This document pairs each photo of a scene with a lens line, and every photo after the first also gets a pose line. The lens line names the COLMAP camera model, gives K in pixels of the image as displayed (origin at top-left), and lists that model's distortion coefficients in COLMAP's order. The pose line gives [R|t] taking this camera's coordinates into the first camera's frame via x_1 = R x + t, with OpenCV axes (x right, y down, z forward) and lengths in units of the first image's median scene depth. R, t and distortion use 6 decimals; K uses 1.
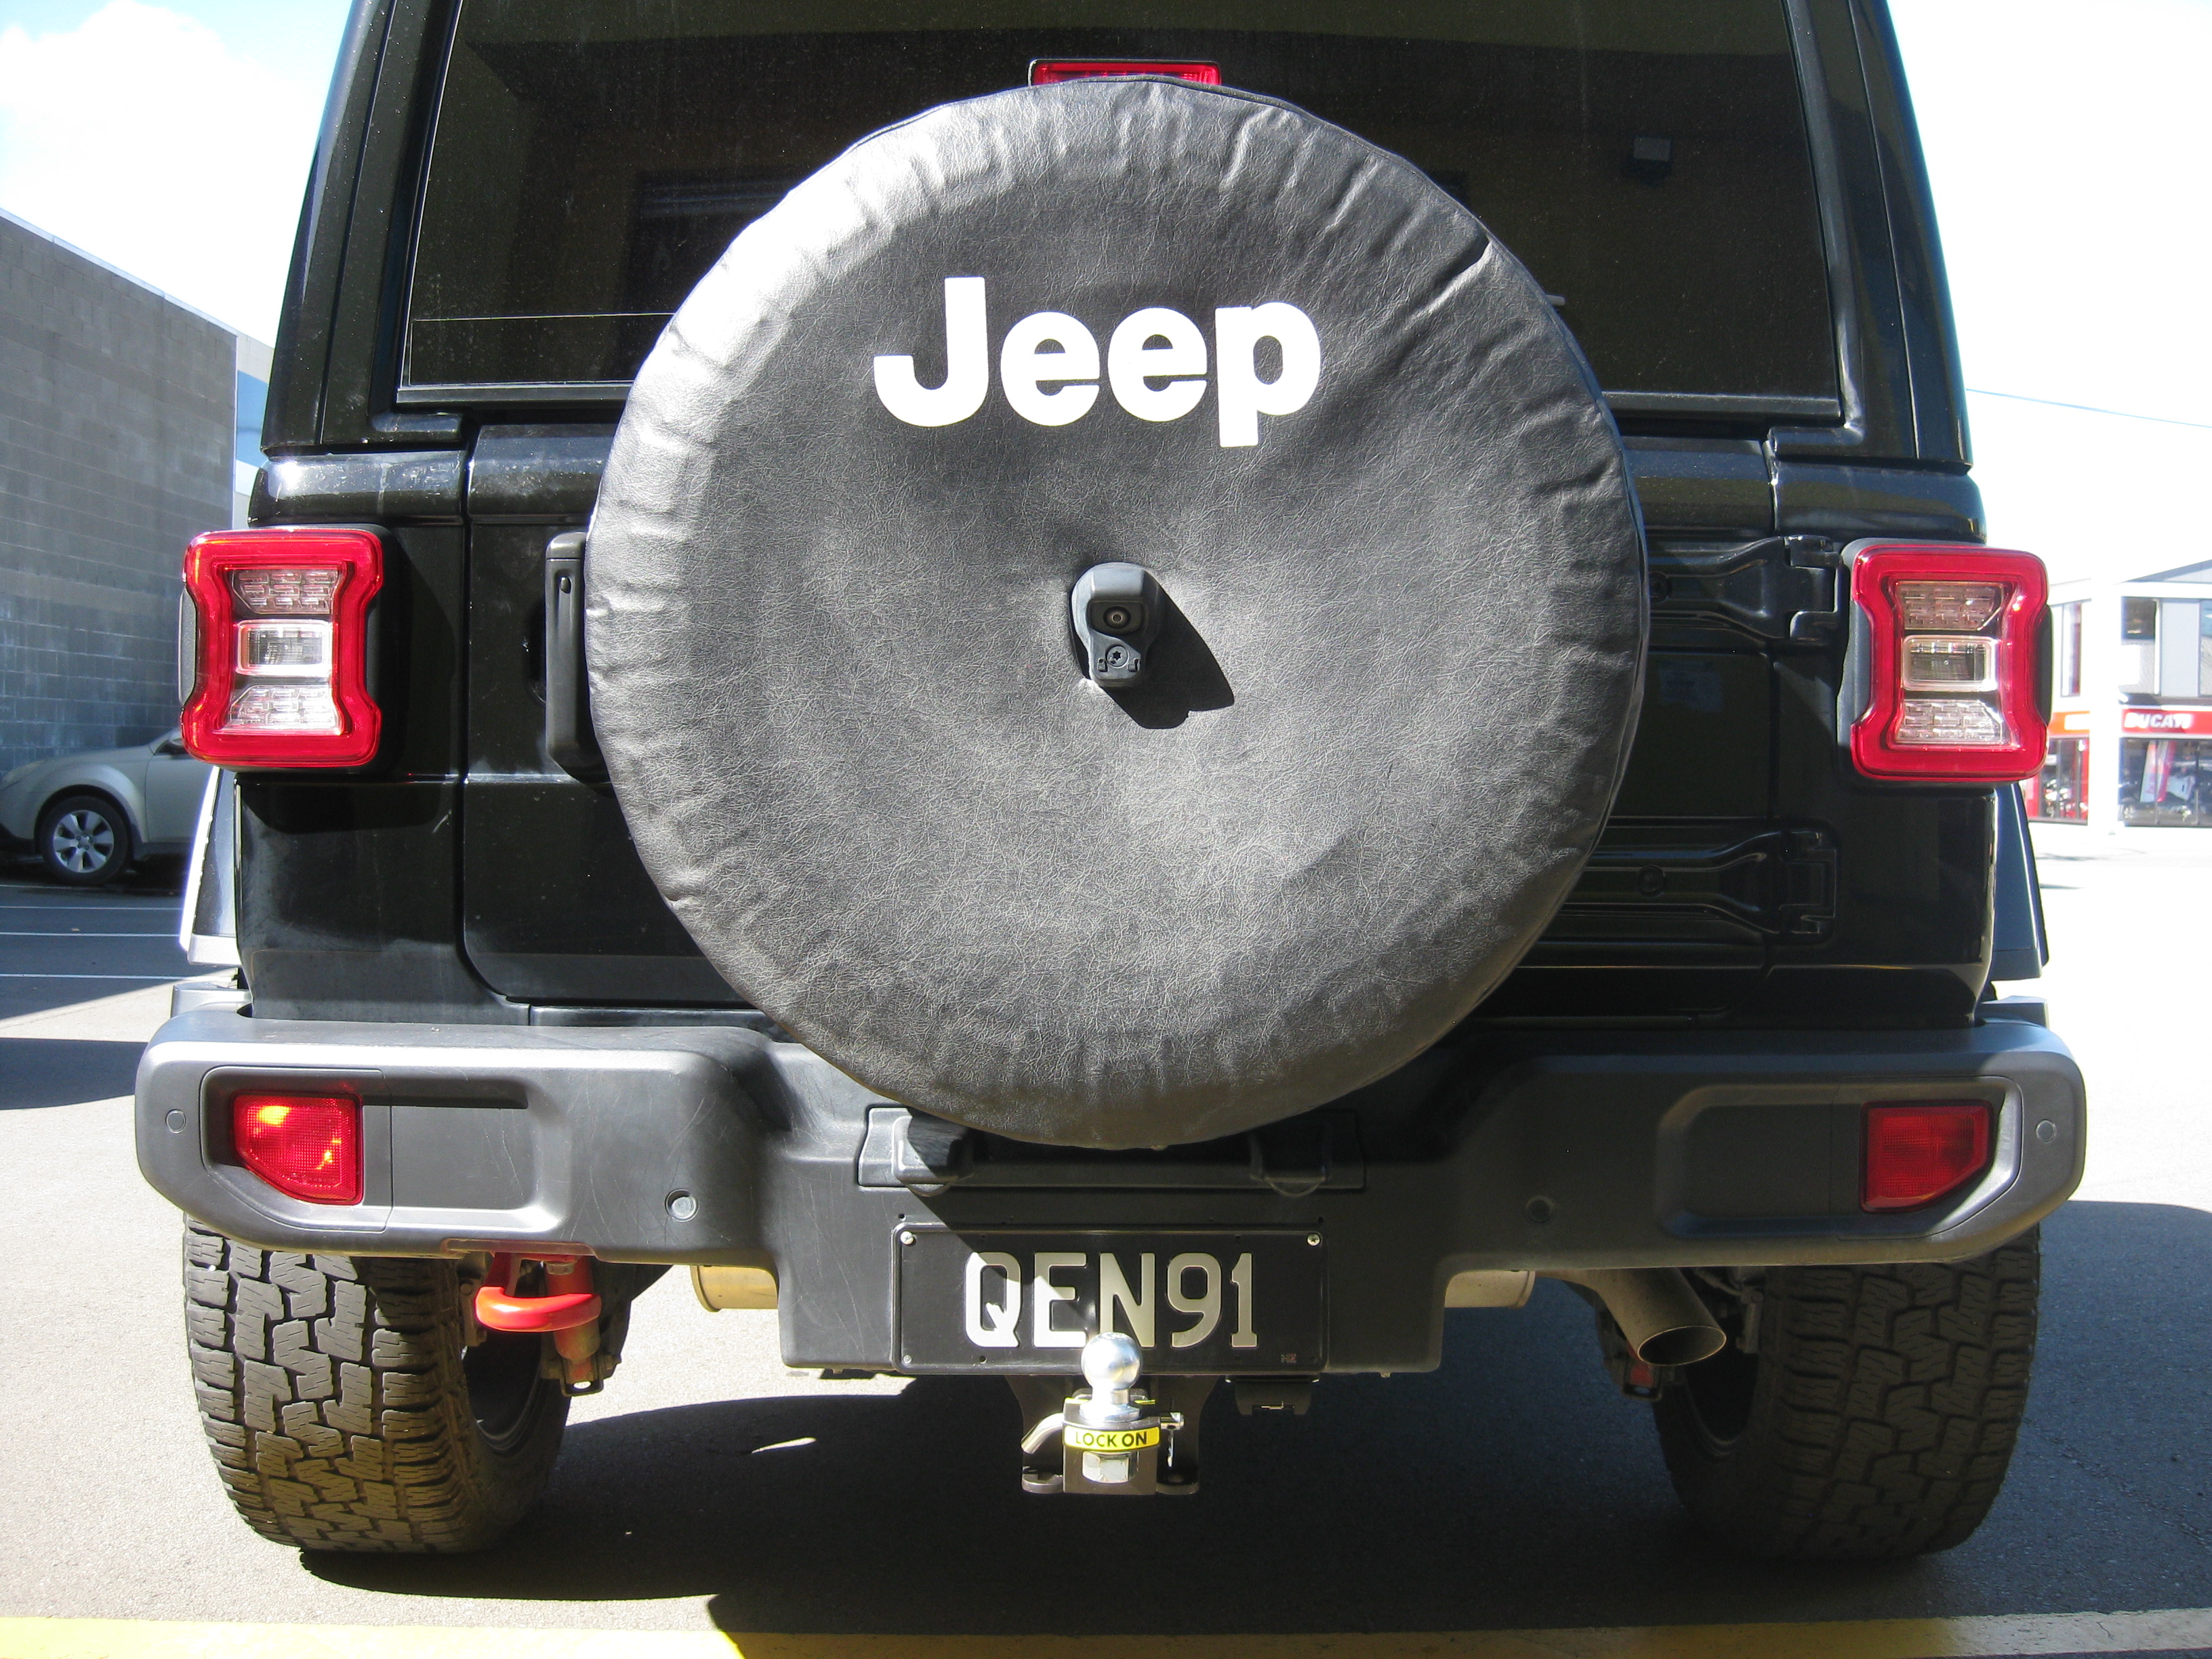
lens RADIAL K [[2437.1, 0, 1106.0], [0, 2437.1, 829.5], [0, 0, 1]] dist [-0.172779, 0.135721]
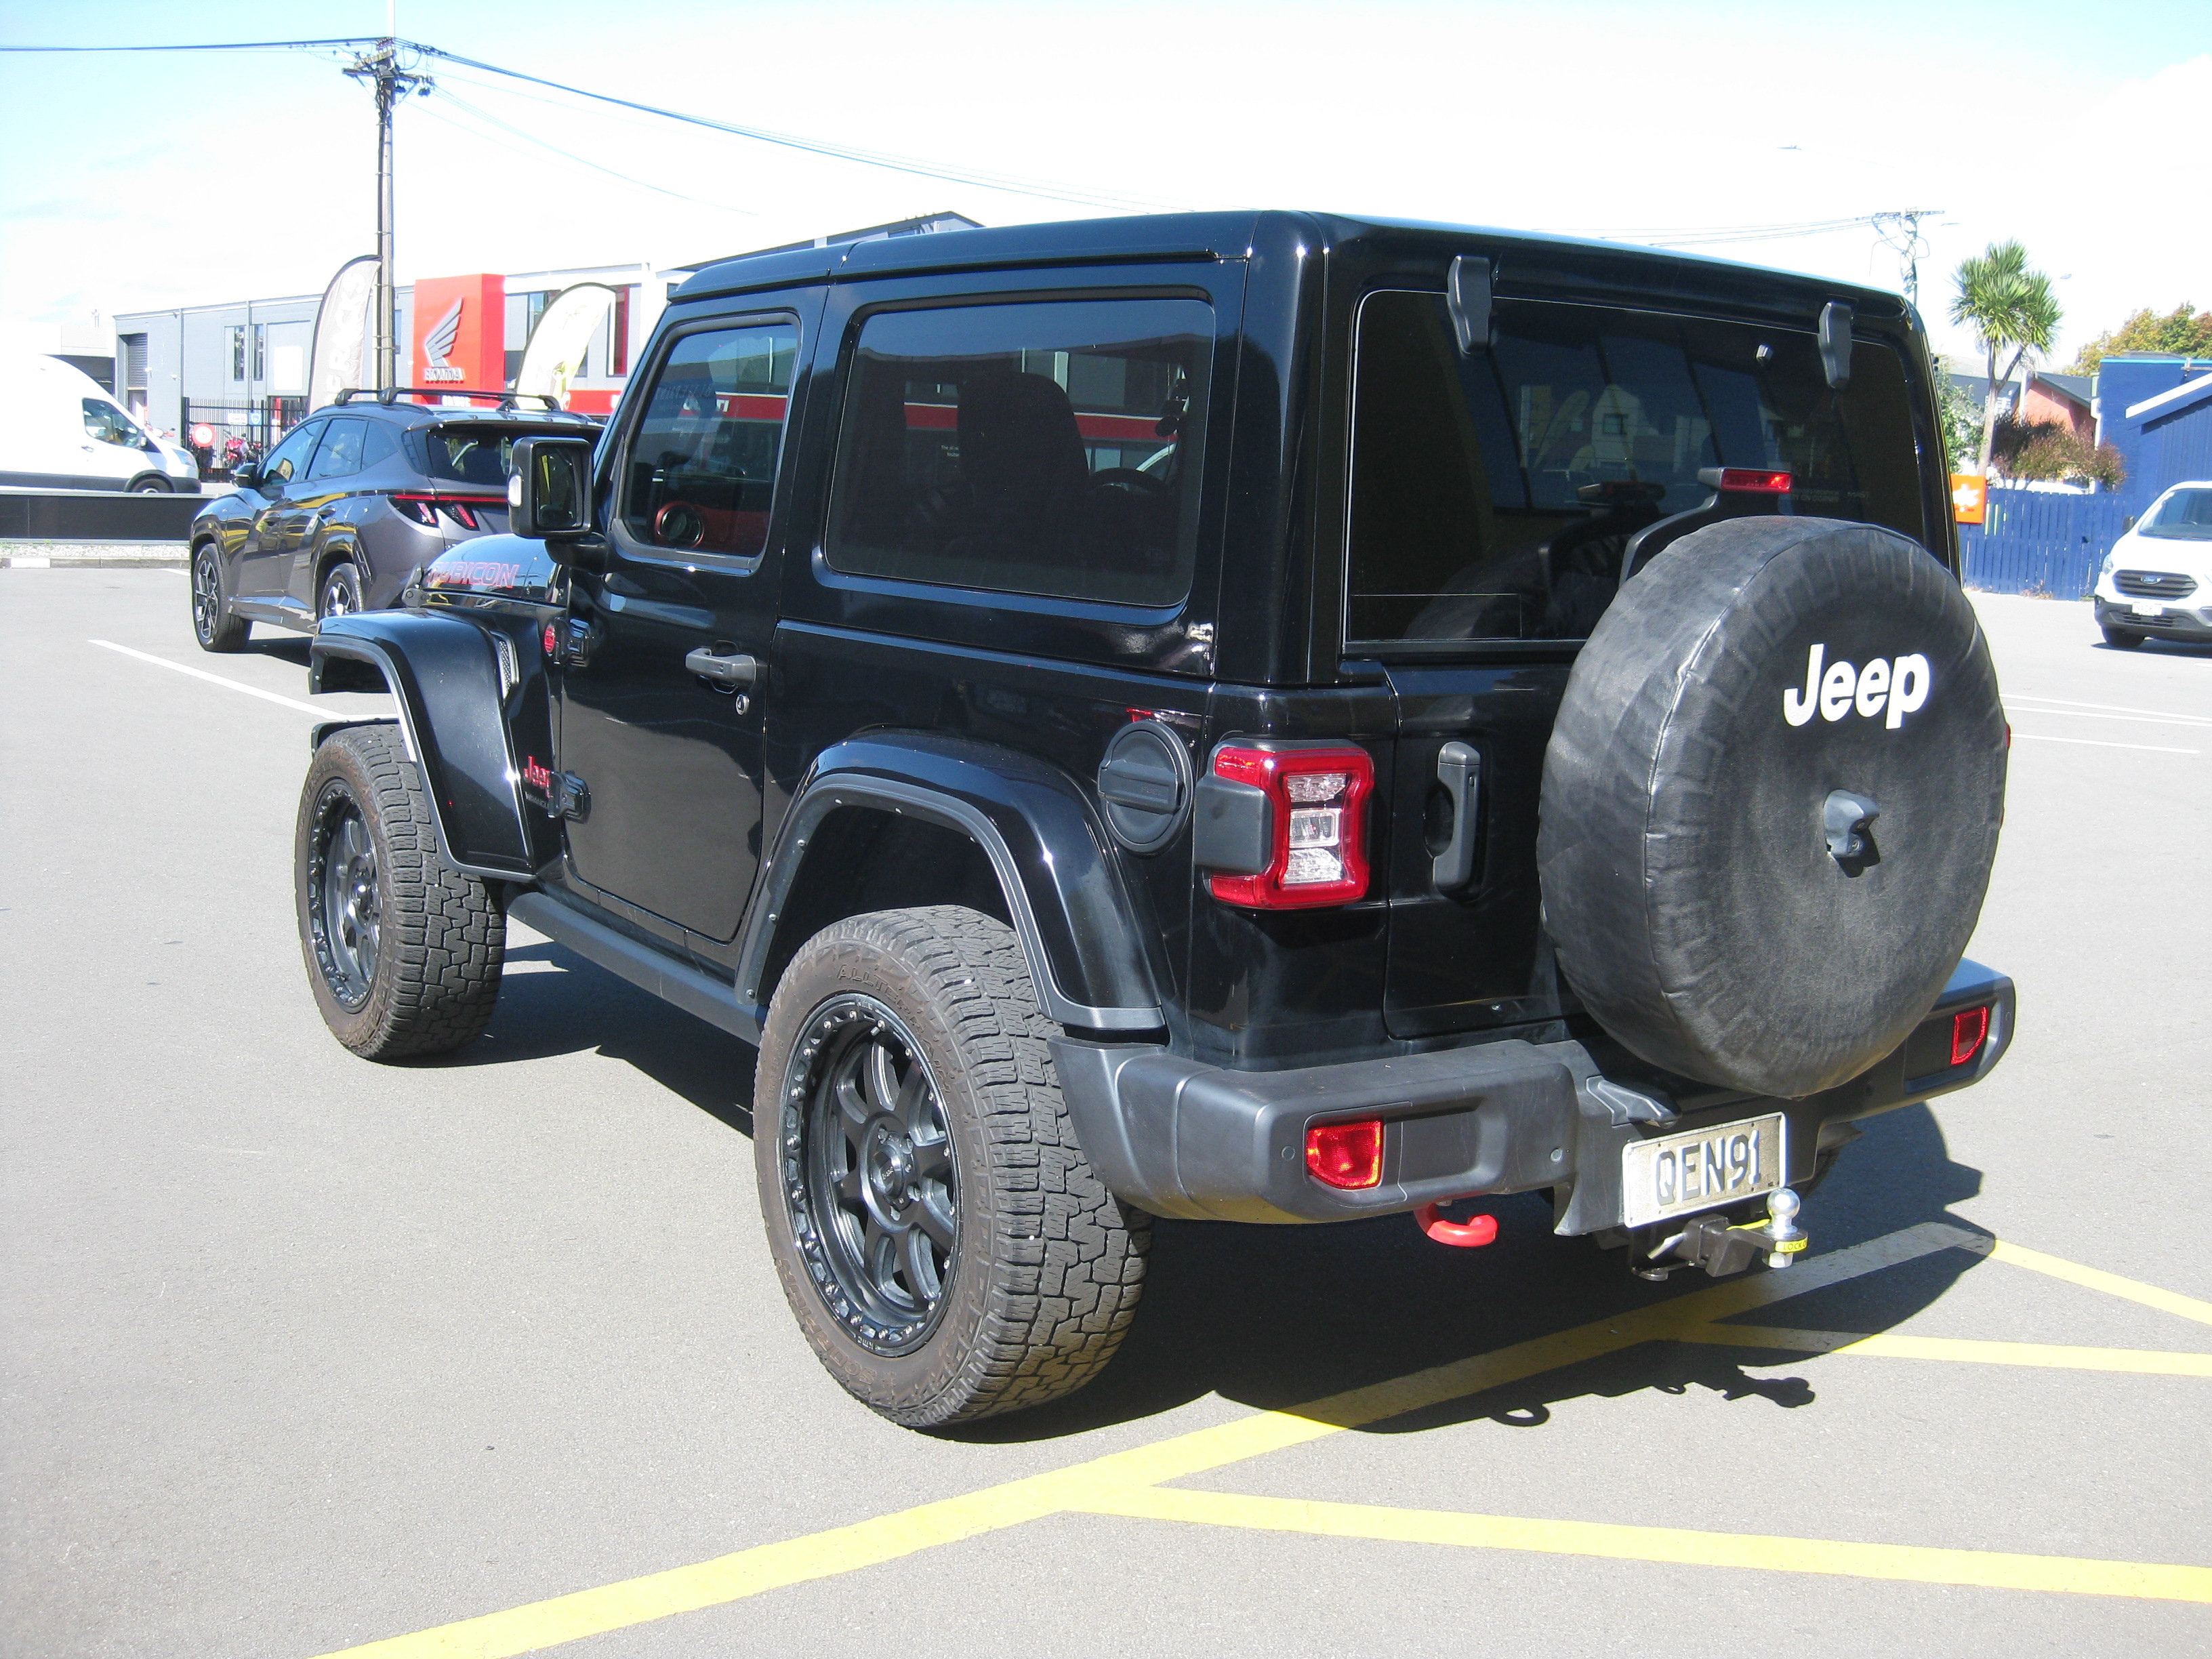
lens RADIAL K [[2464.0, 0, 1106.0], [0, 2464.0, 829.5], [0, 0, 1]] dist [-0.167641, 0.051498]
pose [[0.809747, -0.066240, 0.583028, -1.522216], [-0.019662, 0.989987, 0.139784, -0.325012], [-0.586449, -0.124653, 0.800337, -0.164844]]
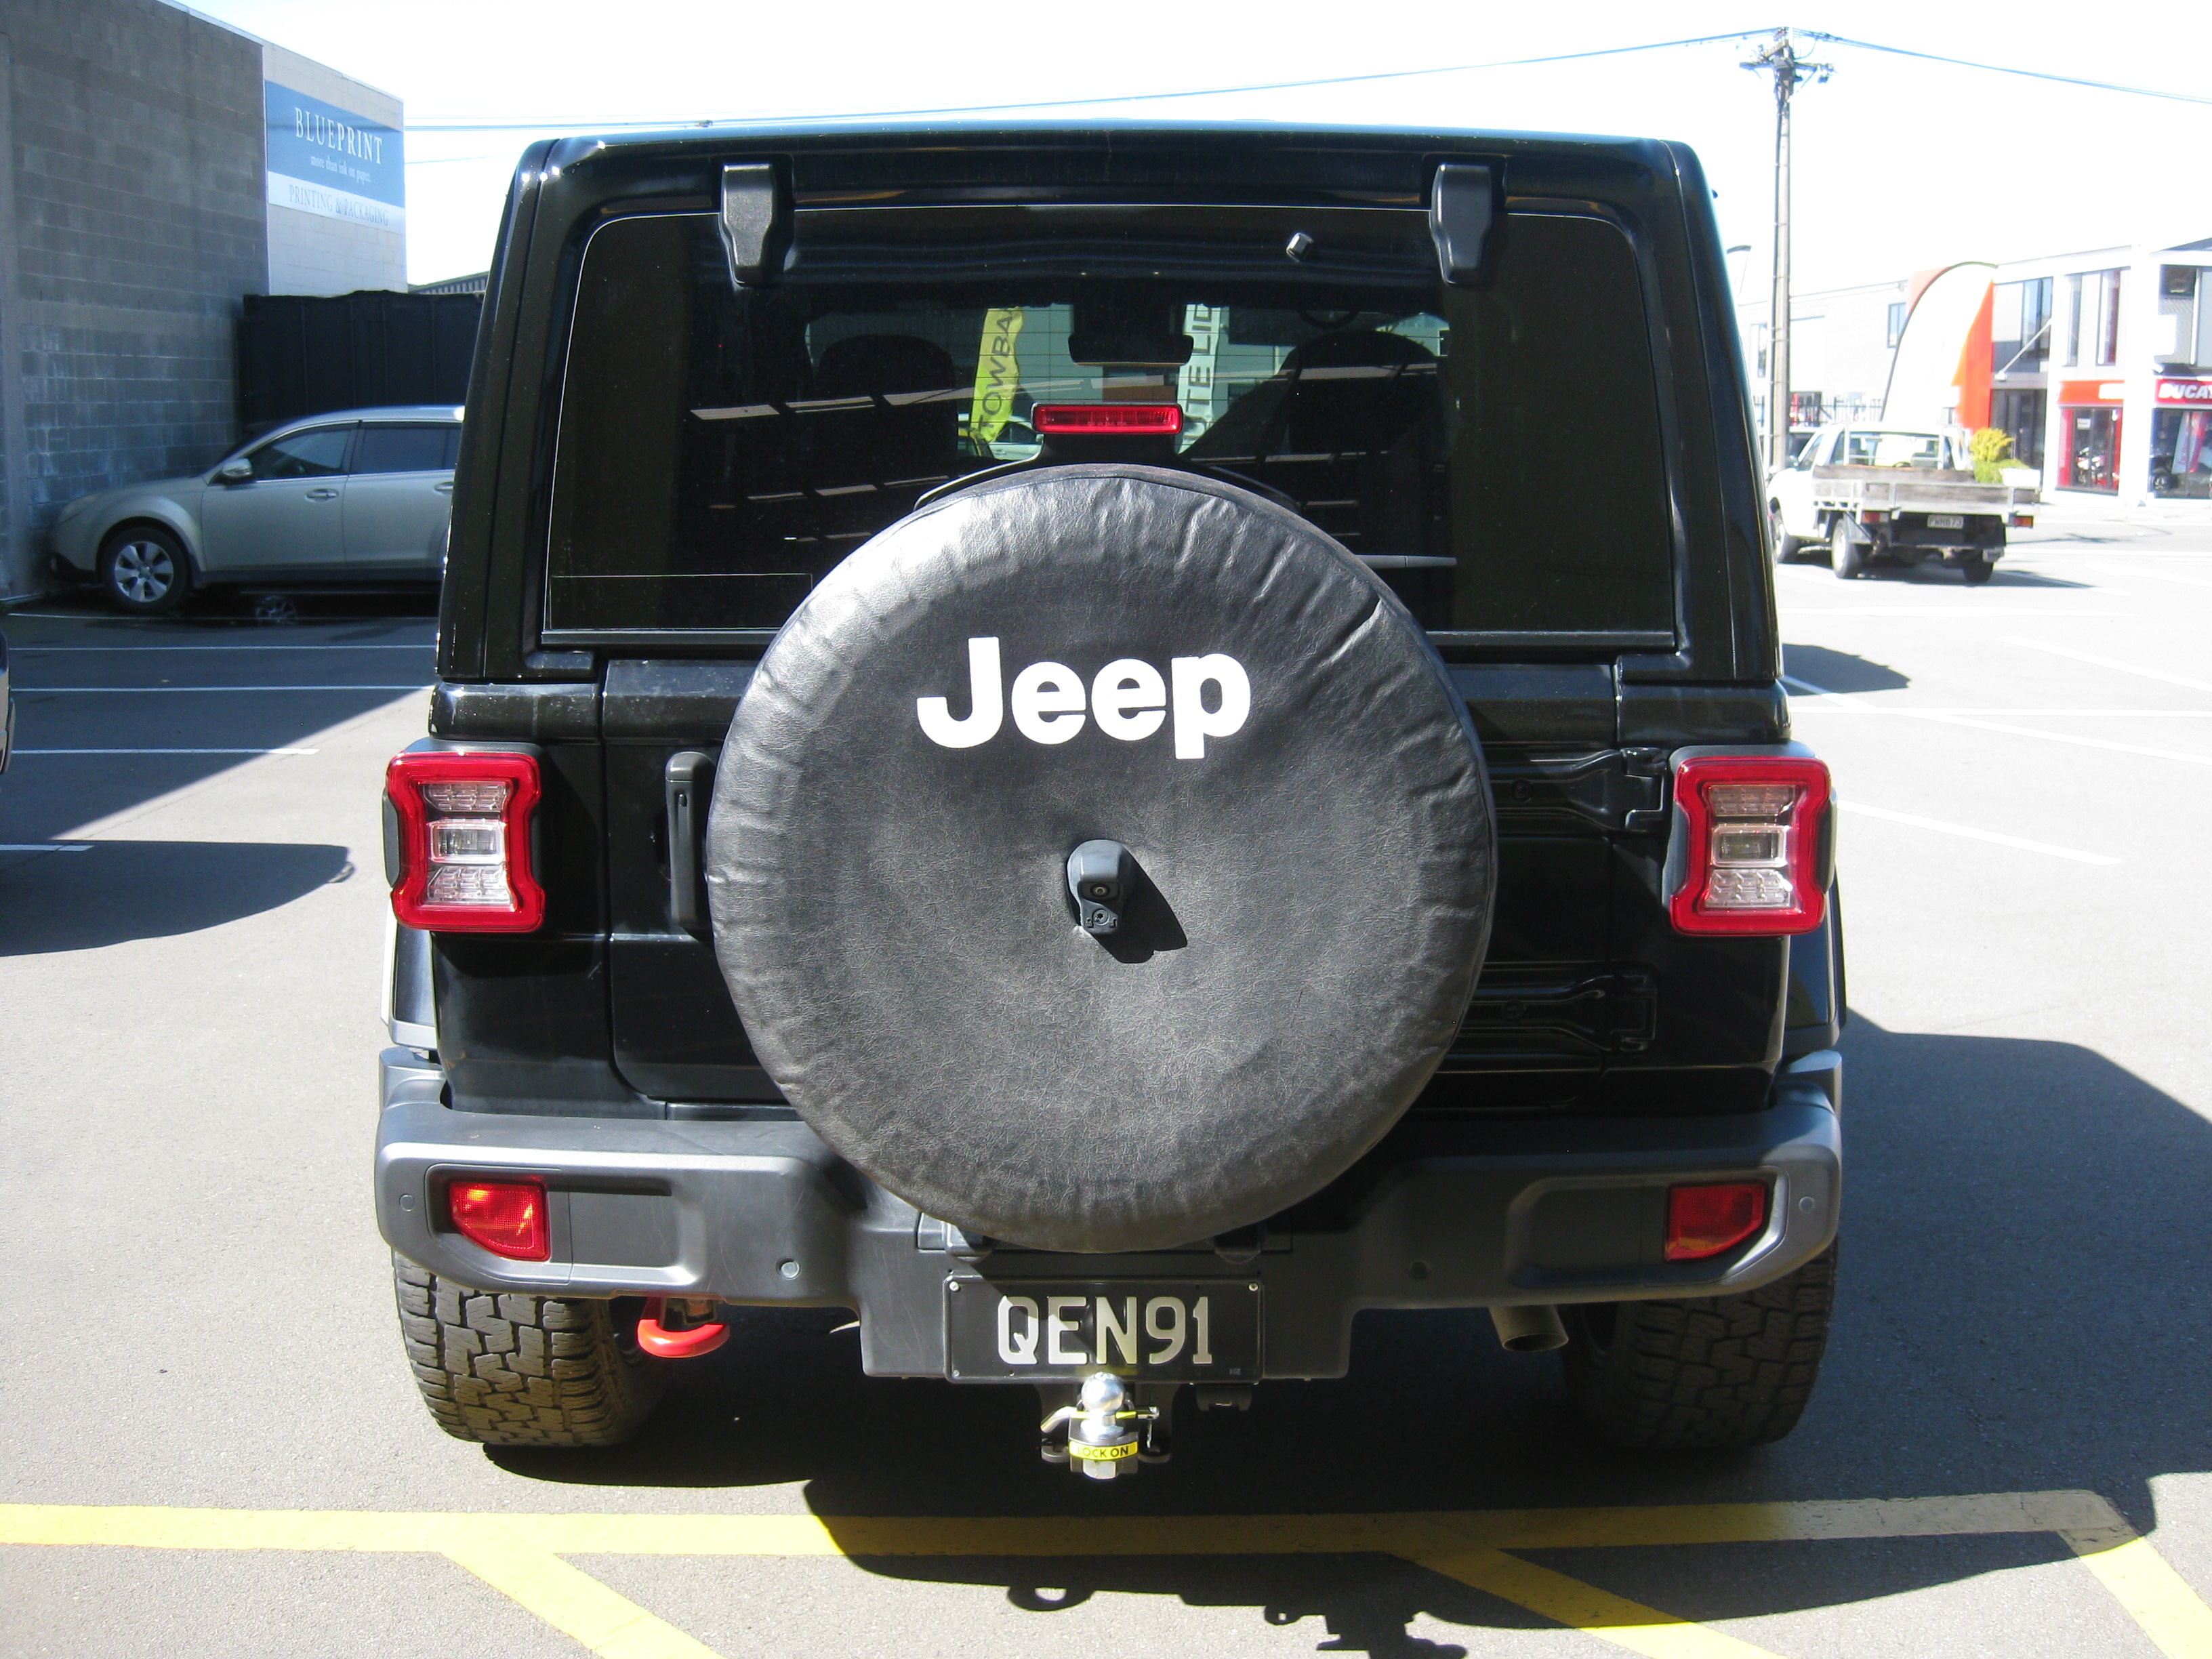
lens RADIAL K [[2437.1, 0, 1106.0], [0, 2437.1, 829.5], [0, 0, 1]] dist [-0.172779, 0.135721]
pose [[0.999856, -0.007183, -0.015396, 0.028153], [0.009358, 0.989205, 0.146236, -0.309449], [0.014180, -0.146359, 0.989130, -0.333904]]
